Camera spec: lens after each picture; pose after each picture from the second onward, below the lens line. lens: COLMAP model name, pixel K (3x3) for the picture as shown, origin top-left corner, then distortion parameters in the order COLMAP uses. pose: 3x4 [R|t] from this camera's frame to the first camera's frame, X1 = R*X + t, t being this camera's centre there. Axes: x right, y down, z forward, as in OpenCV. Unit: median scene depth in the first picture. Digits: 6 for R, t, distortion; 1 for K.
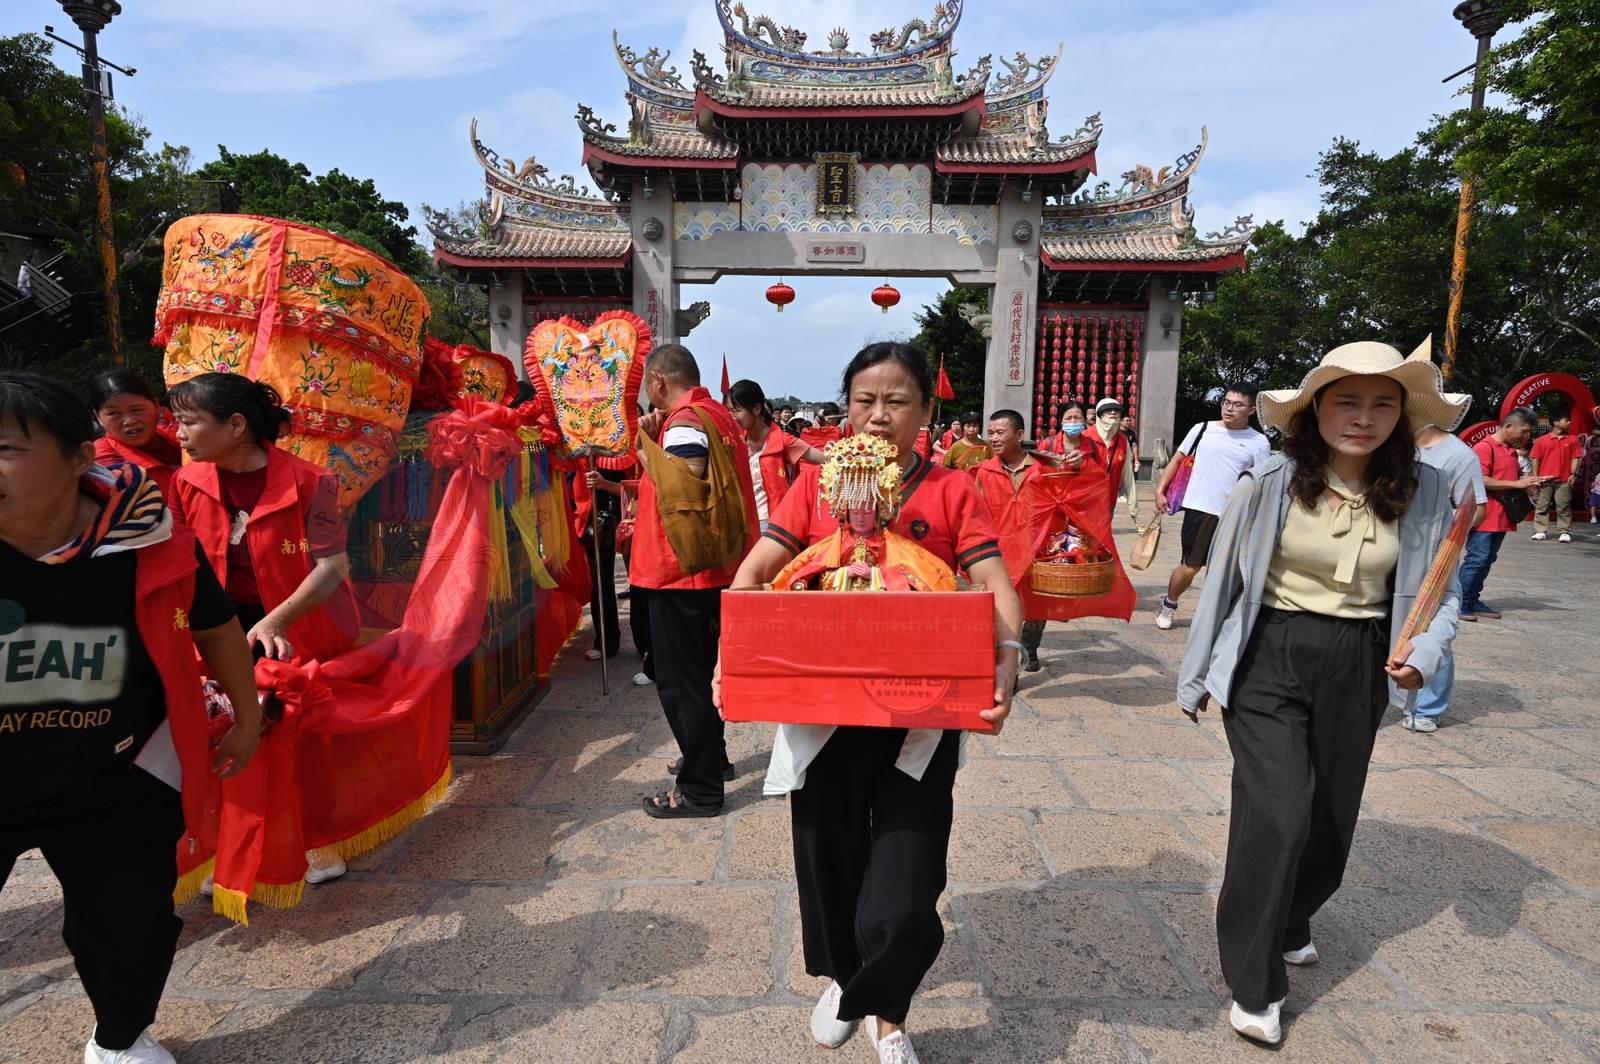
lens RADIAL K [[875.4, 0, 807.1], [0, 875.4, 533.0], [0, 0, 1]] dist [-0.000282, 0.000085]
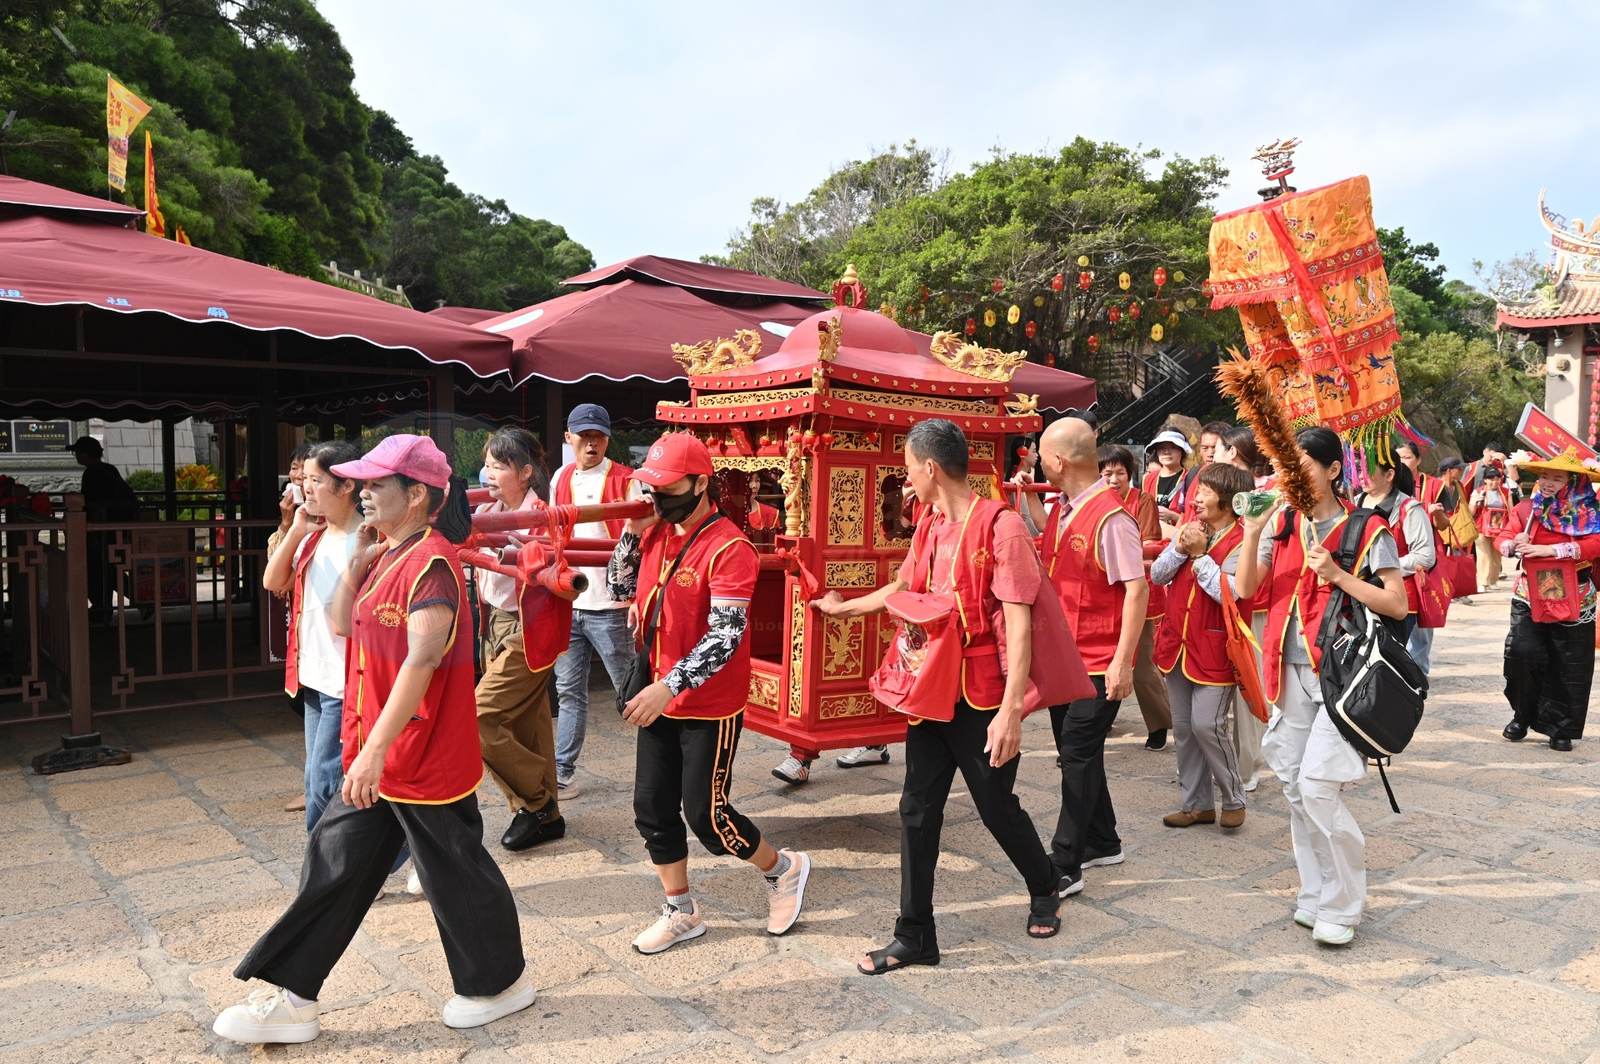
lens RADIAL K [[1210.7, 0, 804.5], [0, 1210.7, 533.9], [0, 0, 1]] dist [0.012095, -0.010919]
pose [[0.670133, 0.039775, -0.741175, 0.134204], [-0.091555, 0.995367, -0.029364, 0.076205], [0.736573, 0.087536, 0.670670, -0.635662]]
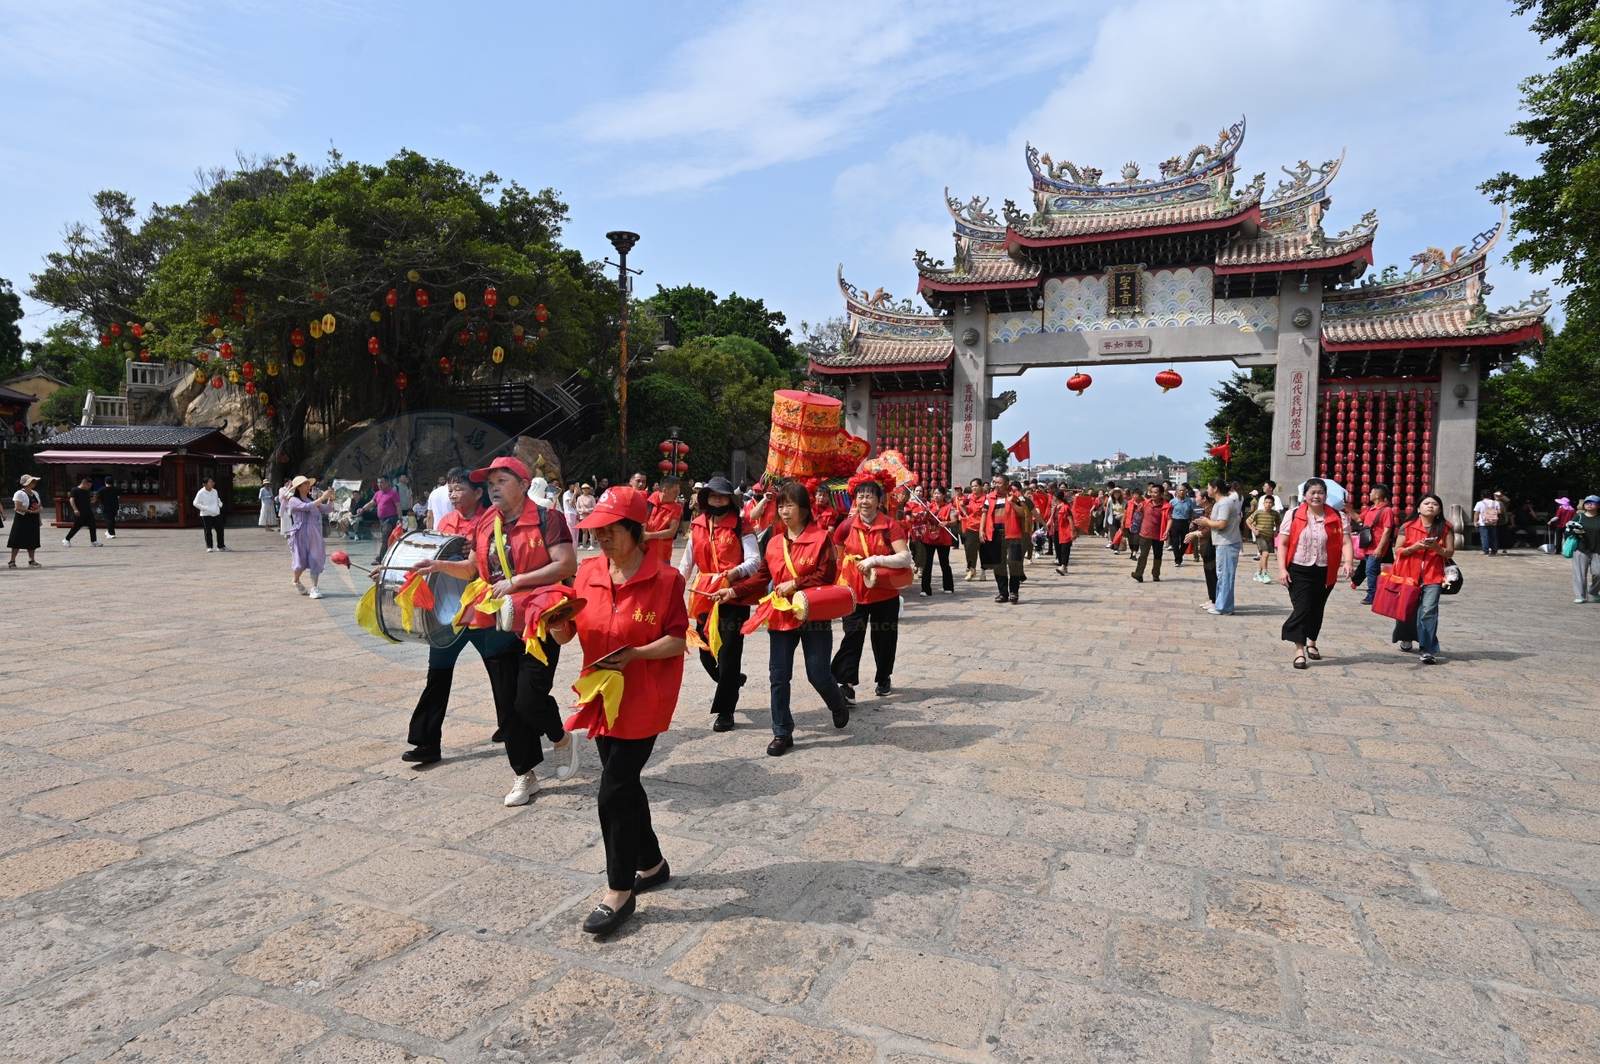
lens RADIAL K [[938.3, 0, 800.6], [0, 938.3, 535.6], [0, 0, 1]] dist [0.008836, 0.002268]
pose [[0.925288, 0.017906, -0.378843, 0.114248], [-0.046069, 0.996795, -0.065406, 0.037797], [0.376458, 0.077972, 0.923147, -0.316381]]
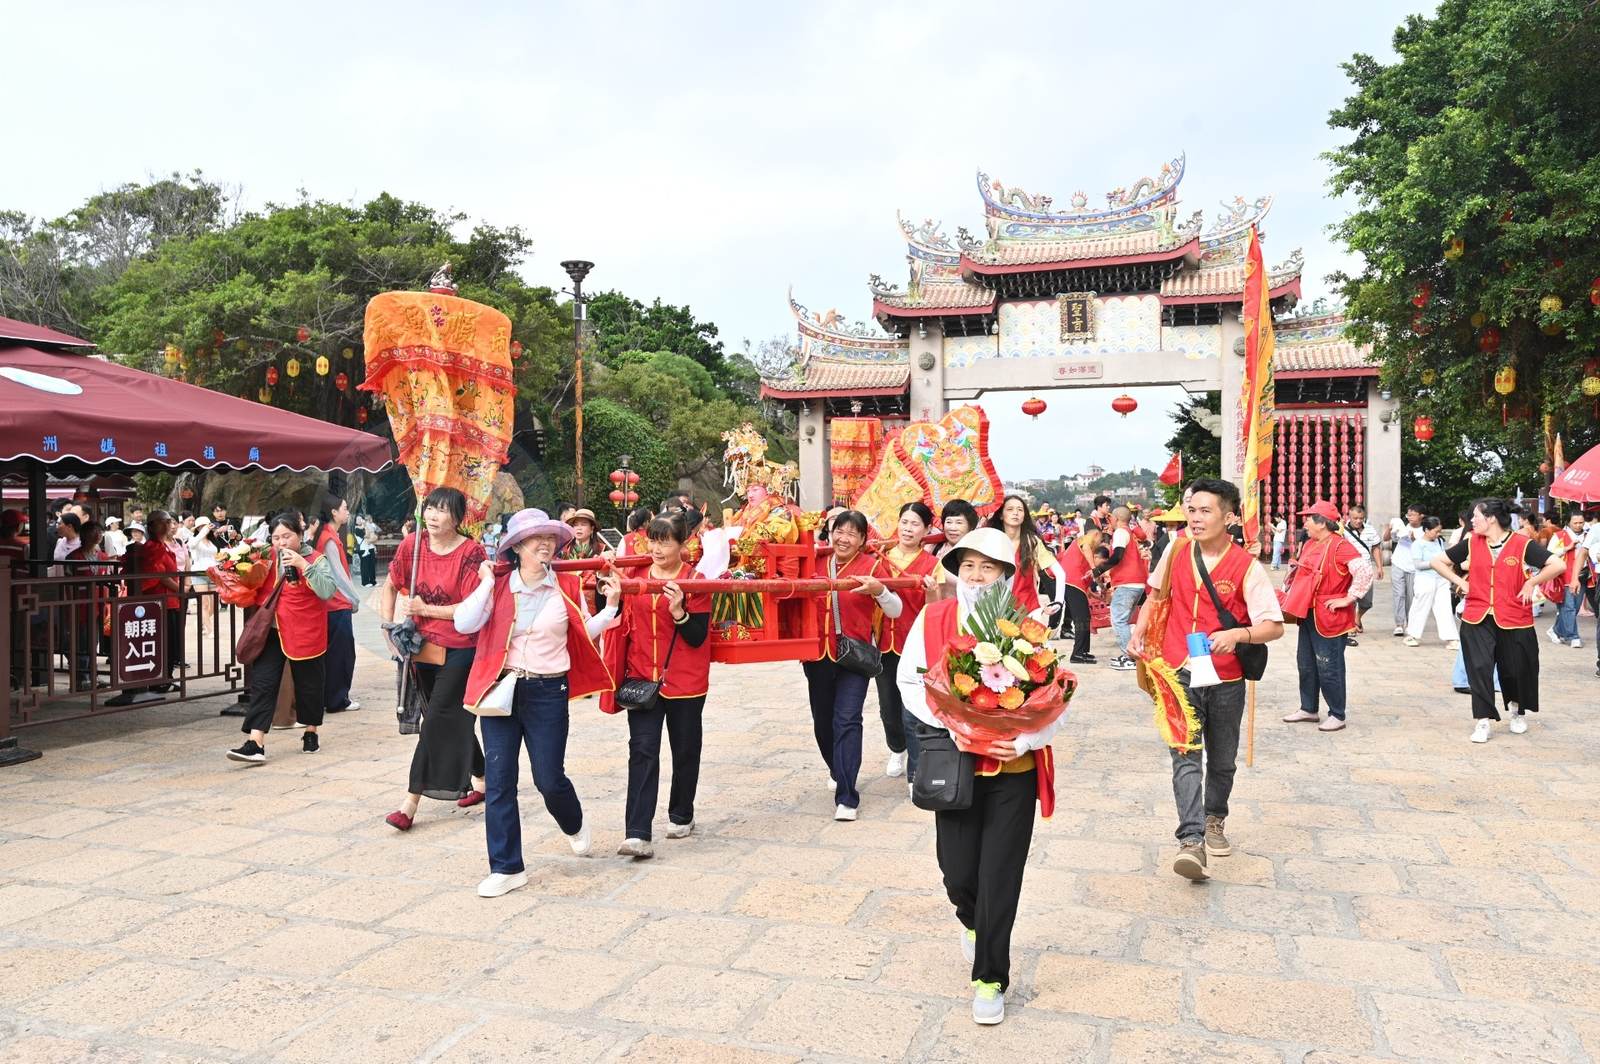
lens RADIAL K [[1210.7, 0, 814.4], [0, 1210.7, 532.1], [0, 0, 1]] dist [0.012095, -0.010919]
pose [[0.958283, -0.012009, -0.285568, 0.157904], [-0.018923, 0.994259, -0.105310, 0.077349], [0.285193, 0.106320, 0.952555, -0.651263]]
